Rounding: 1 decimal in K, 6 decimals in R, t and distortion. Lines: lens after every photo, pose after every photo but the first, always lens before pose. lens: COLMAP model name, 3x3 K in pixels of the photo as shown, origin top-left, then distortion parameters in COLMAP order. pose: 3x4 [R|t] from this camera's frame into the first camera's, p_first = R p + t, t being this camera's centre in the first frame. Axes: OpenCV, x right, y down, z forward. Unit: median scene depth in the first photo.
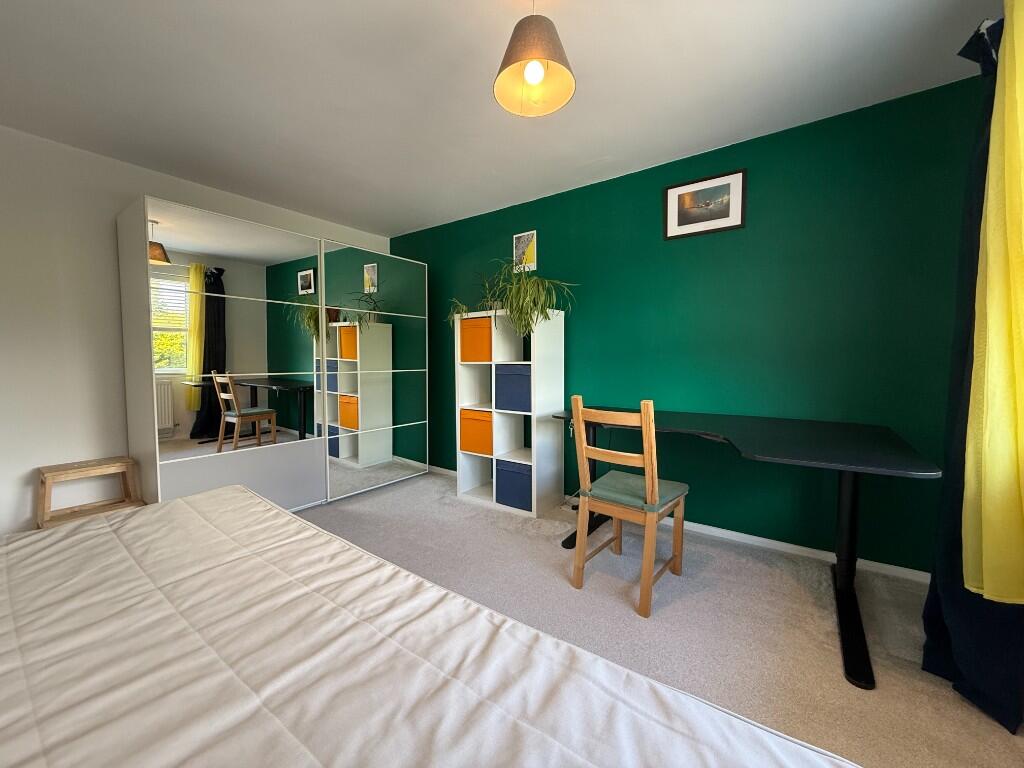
lens RADIAL K [[409.2, 0, 512.0], [0, 409.2, 384.0], [0, 0, 1]] dist [0.002614, 0.000167]
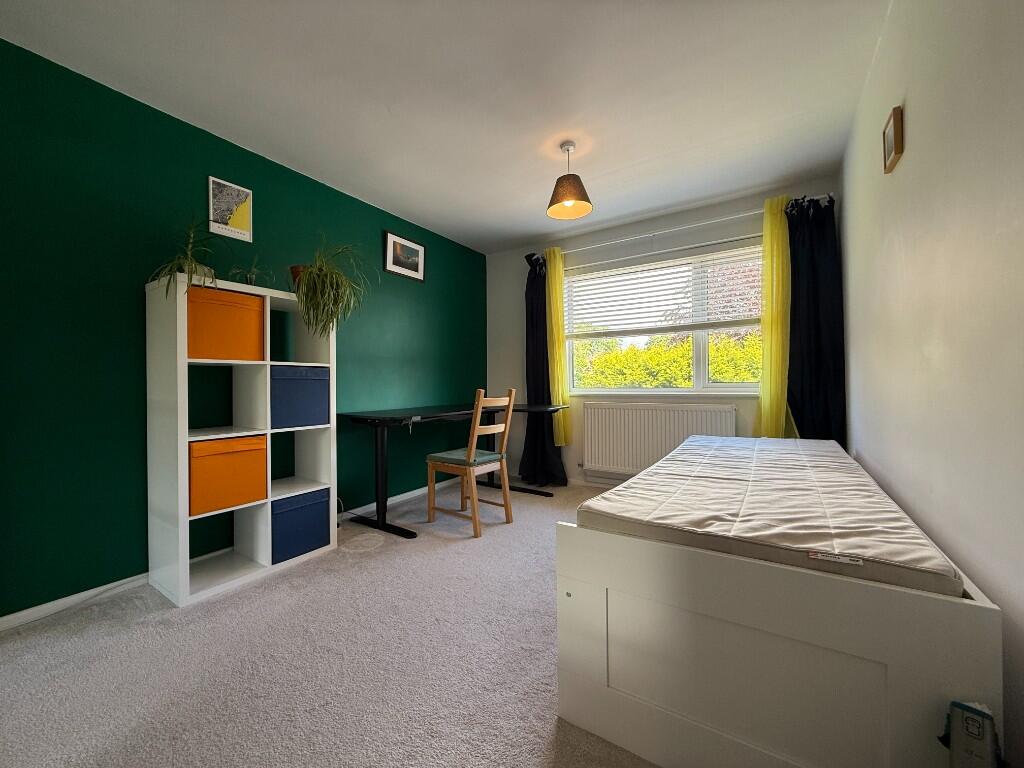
lens RADIAL K [[408.2, 0, 507.8], [0, 408.2, 380.2], [0, 0, 1]] dist [-0.002446, -0.000257]
pose [[-0.066471, 0.003196, 0.997783, -0.811816], [0.056223, 0.998418, 0.000548, -0.002383], [-0.996203, 0.056135, -0.066545, 0.676777]]
